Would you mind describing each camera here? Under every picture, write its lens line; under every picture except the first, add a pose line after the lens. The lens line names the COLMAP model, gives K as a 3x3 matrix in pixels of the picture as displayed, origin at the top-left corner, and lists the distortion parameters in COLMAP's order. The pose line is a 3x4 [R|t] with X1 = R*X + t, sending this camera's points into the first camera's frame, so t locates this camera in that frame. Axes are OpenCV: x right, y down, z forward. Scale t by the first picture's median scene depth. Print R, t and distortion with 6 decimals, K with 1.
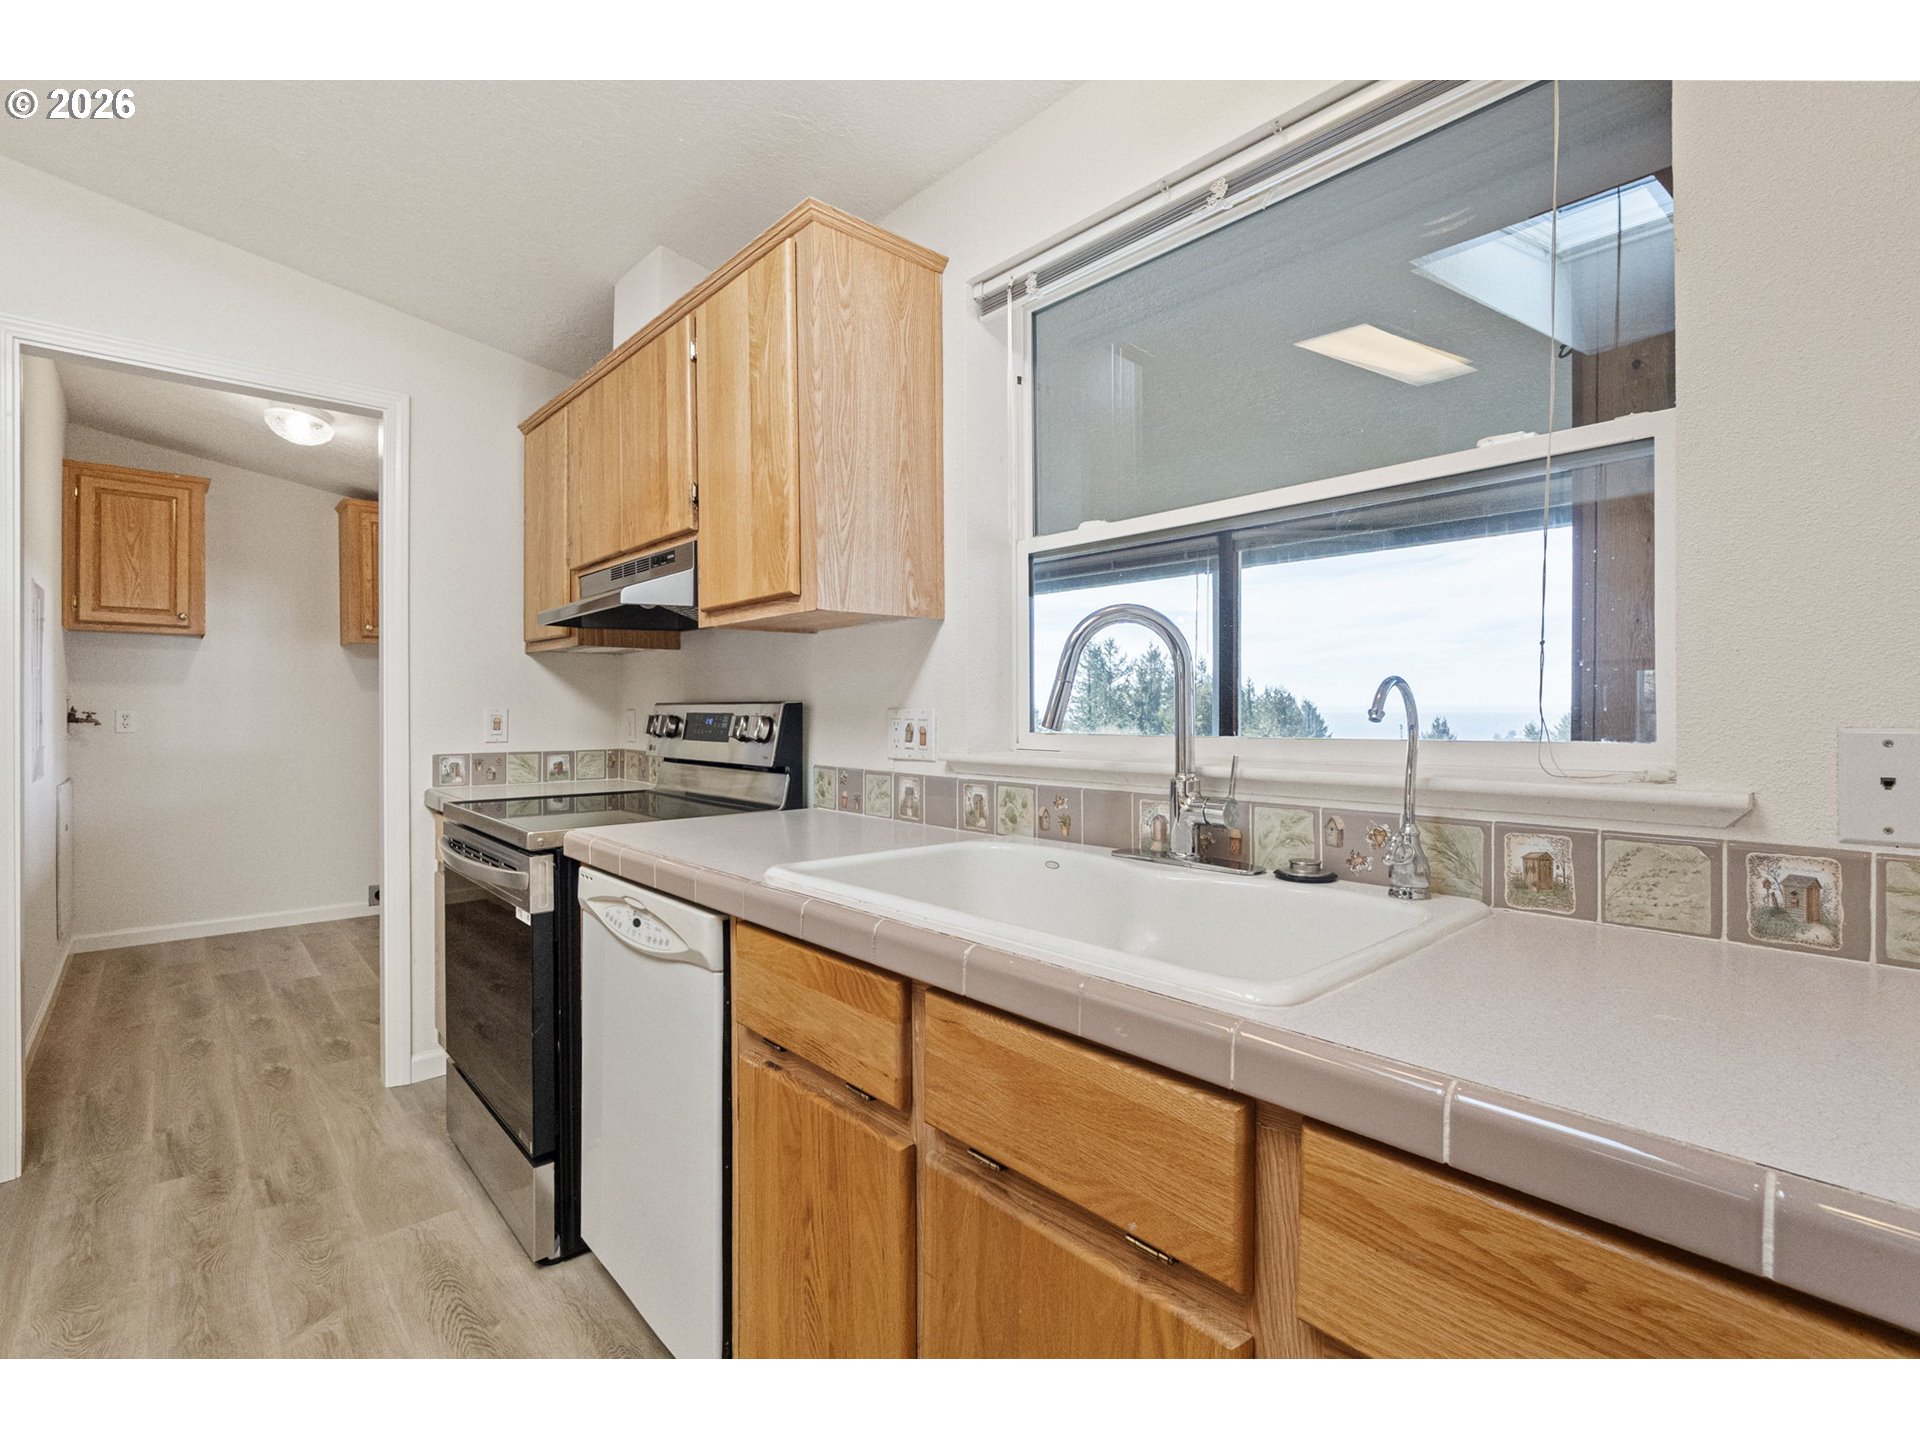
lens RADIAL K [[869.4, 0, 960.3], [0, 869.4, 714.6], [0, 0, 1]] dist [-0.011378, -0.001139]
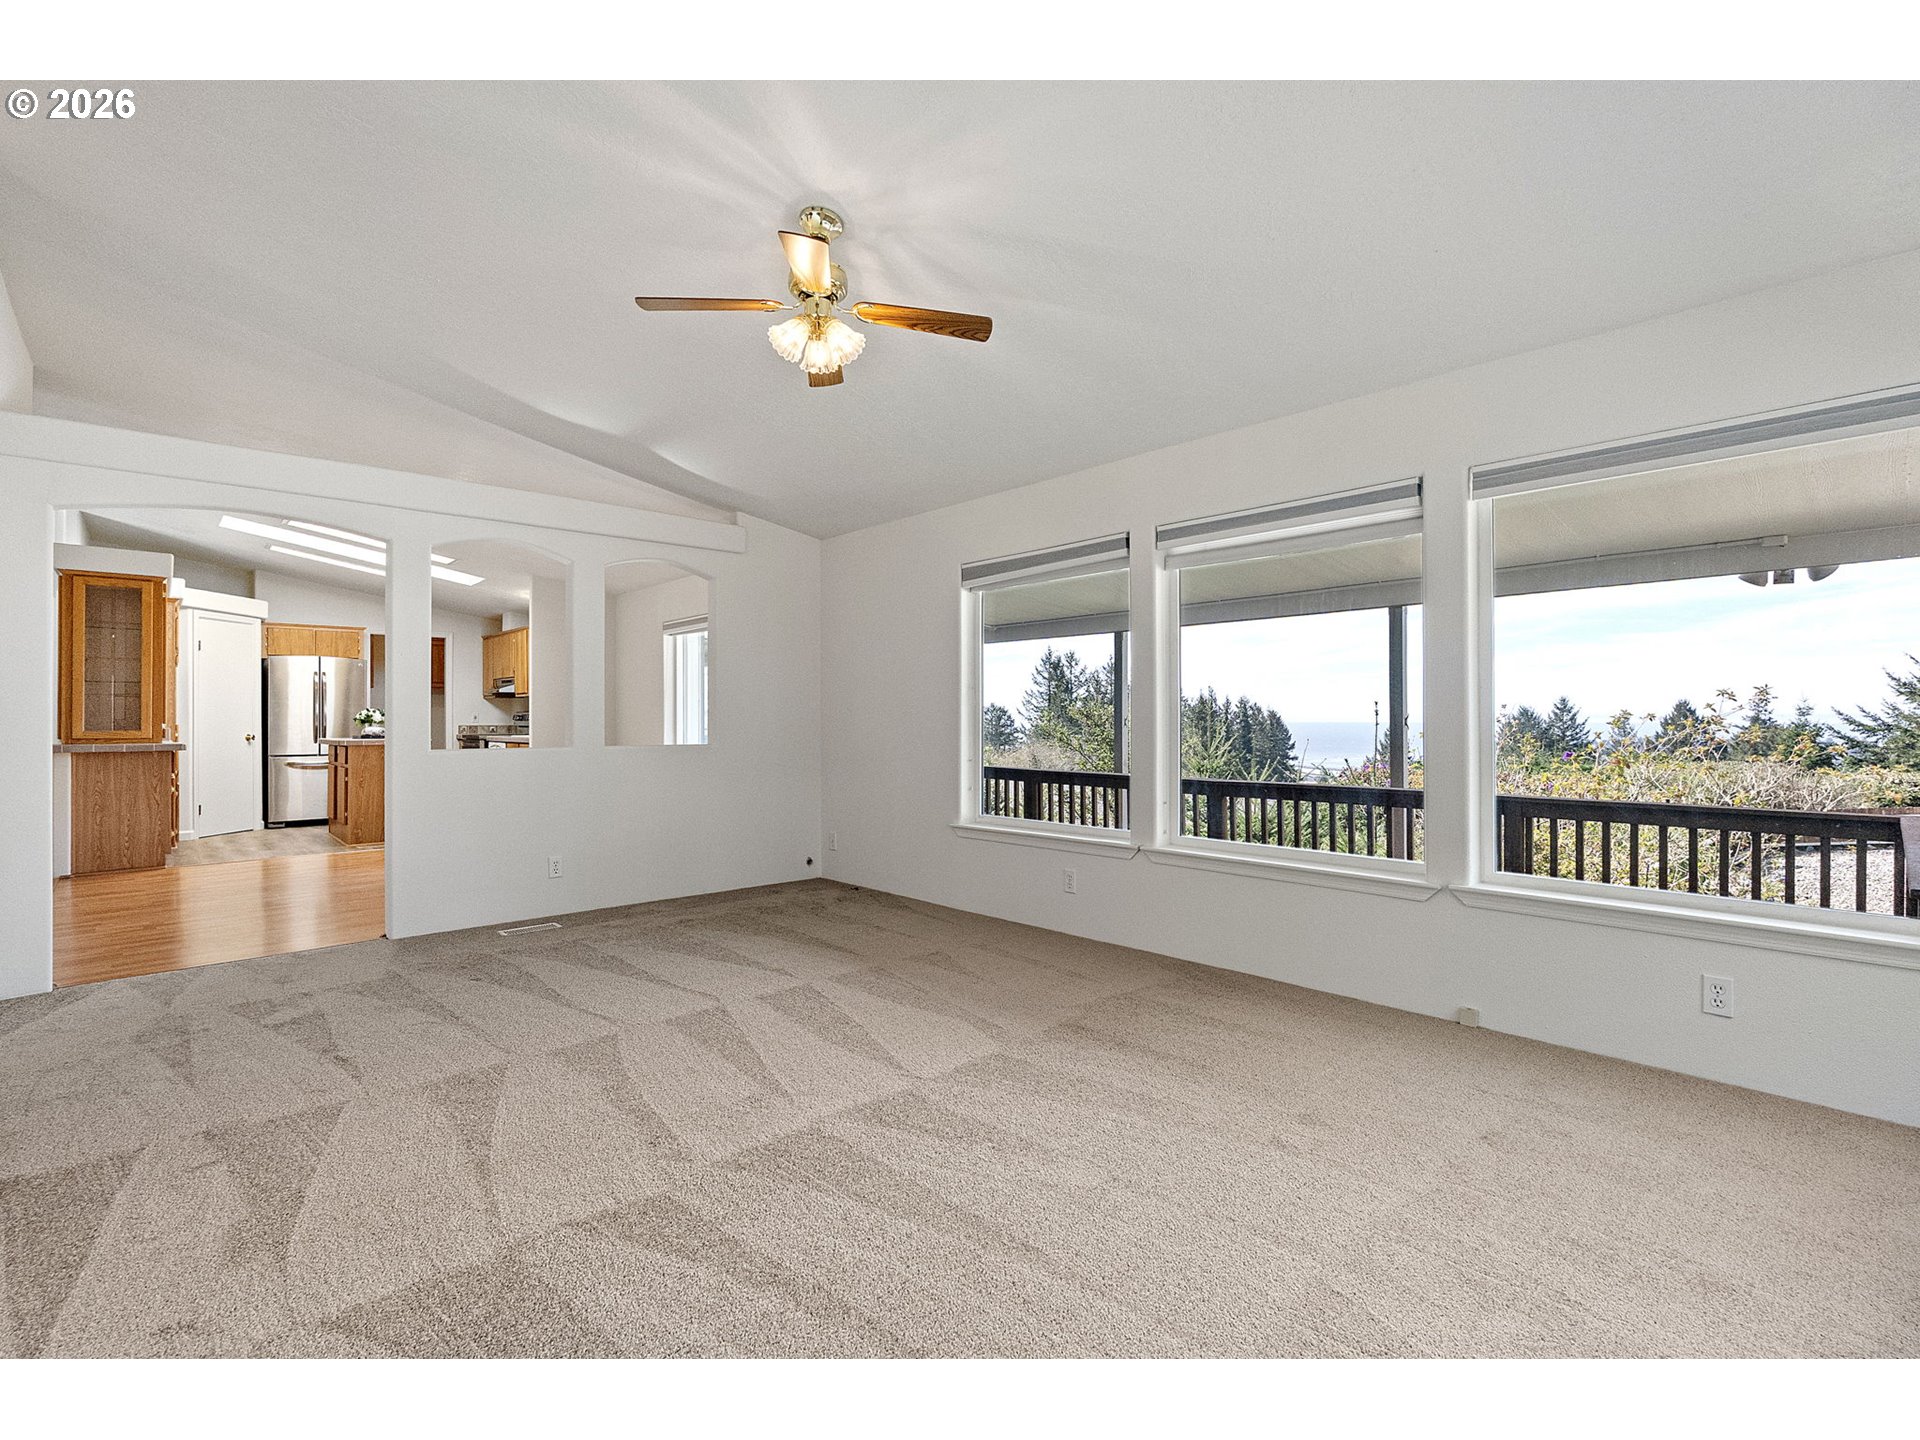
lens RADIAL K [[869.4, 0, 954.1], [0, 869.4, 722.6], [0, 0, 1]] dist [-0.011378, -0.001139]
pose [[0.999999, 0.000723, -0.001032, 2.186484], [-0.000724, 0.999999, -0.001194, 0.047986], [0.001031, 0.001195, 0.999999, -3.897833]]
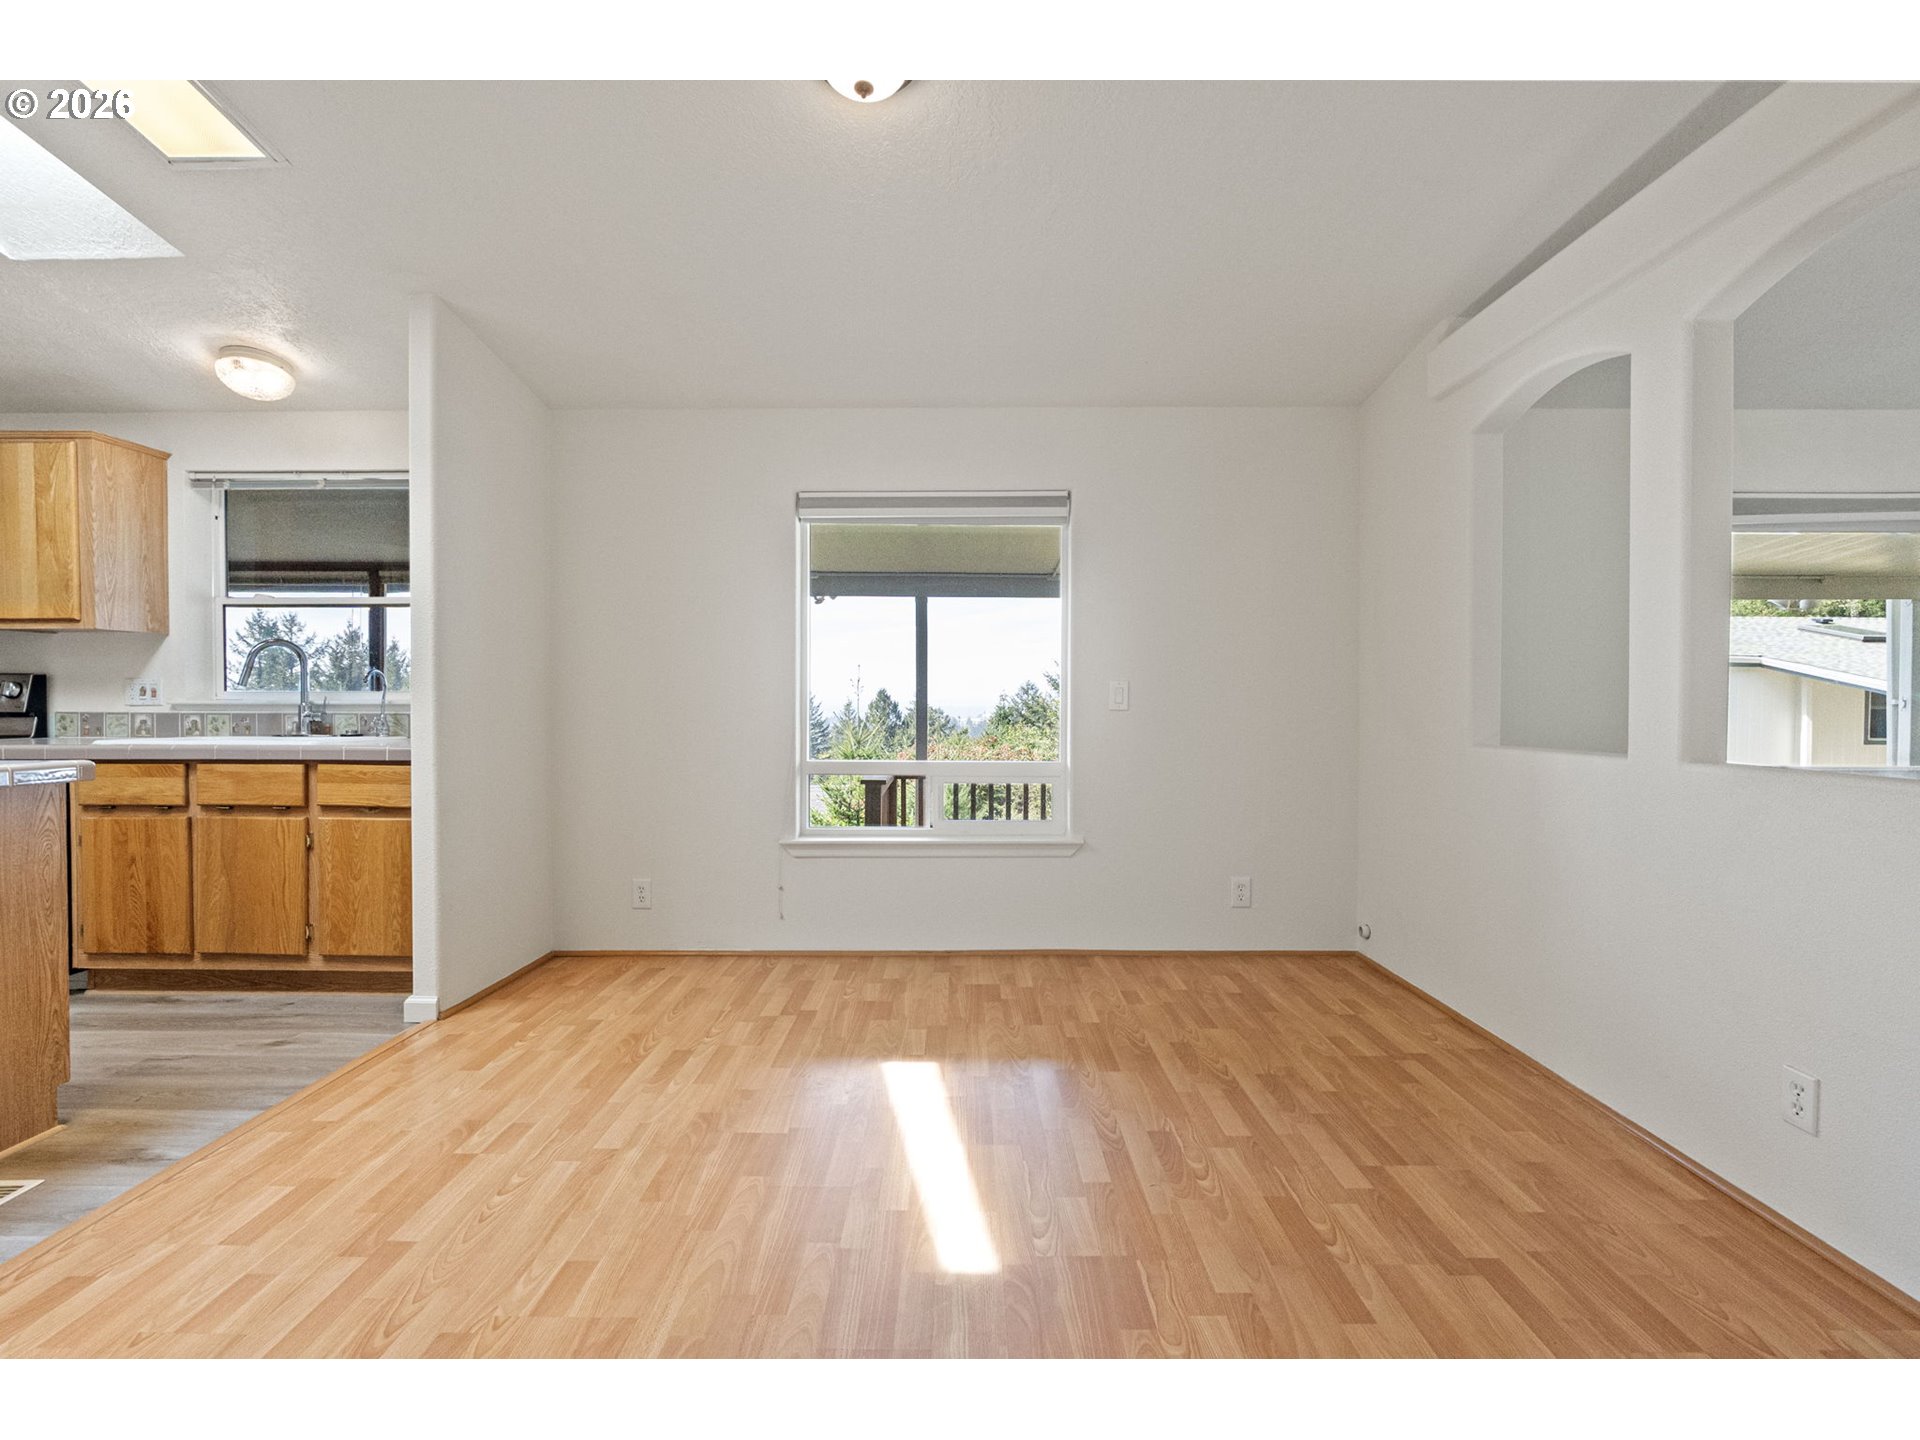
lens RADIAL K [[869.4, 0, 959.5], [0, 869.4, 715.5], [0, 0, 1]] dist [-0.011378, -0.001139]
pose [[0.675683, -0.006957, 0.737160, -0.254281], [-0.000759, 0.999948, 0.010132, 0.057136], [-0.737192, -0.007406, 0.675643, -1.705970]]
